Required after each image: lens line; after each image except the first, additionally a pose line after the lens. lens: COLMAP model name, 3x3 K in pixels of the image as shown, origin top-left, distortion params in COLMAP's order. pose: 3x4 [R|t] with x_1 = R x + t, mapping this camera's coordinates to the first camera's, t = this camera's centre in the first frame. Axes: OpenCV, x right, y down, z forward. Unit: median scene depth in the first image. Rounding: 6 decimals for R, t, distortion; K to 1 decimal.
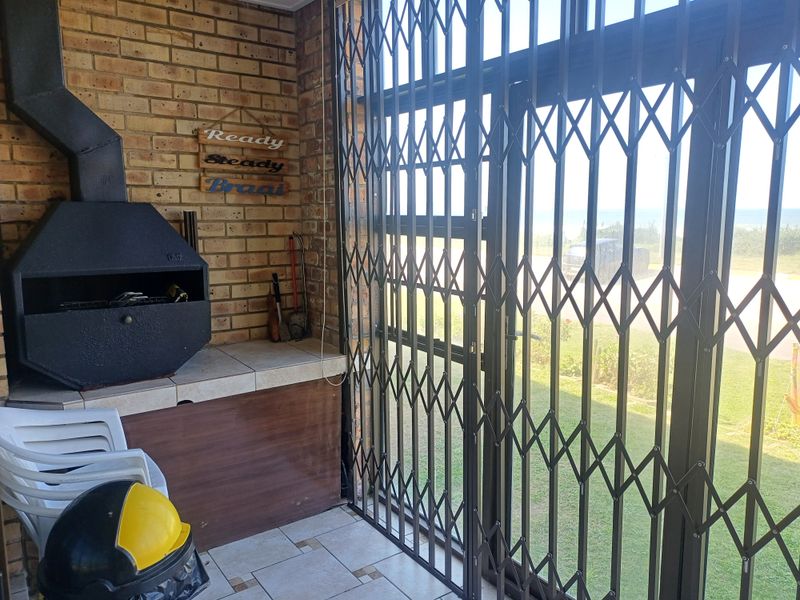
lens RADIAL K [[581.1, 0, 402.4], [0, 581.1, 297.9], [0, 0, 1]] dist [0.011120, -0.004864]
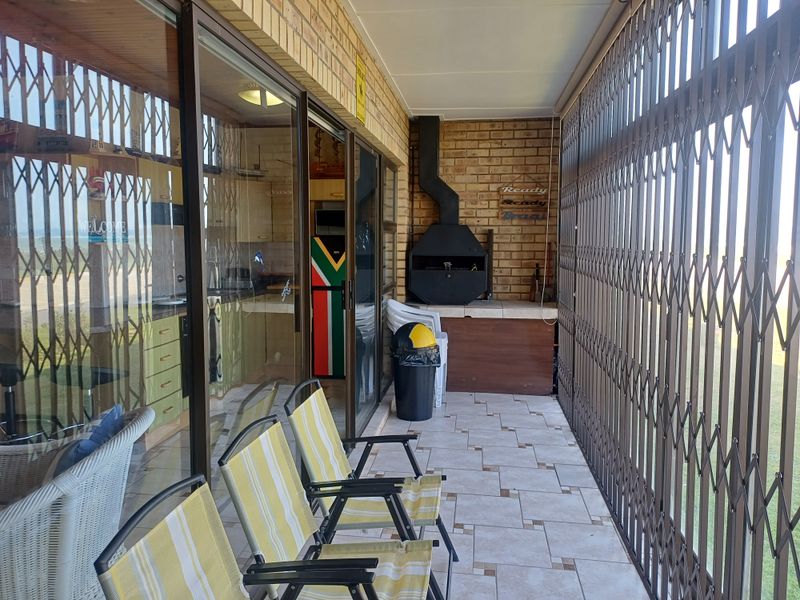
lens RADIAL K [[581.1, 0, 400.1], [0, 581.1, 297.6], [0, 0, 1]] dist [0.011120, -0.004864]
pose [[0.708367, 0.067634, -0.702597, 0.808159], [-0.103266, 0.994619, -0.008370, 0.130370], [0.698250, 0.078483, 0.711539, -0.598011]]
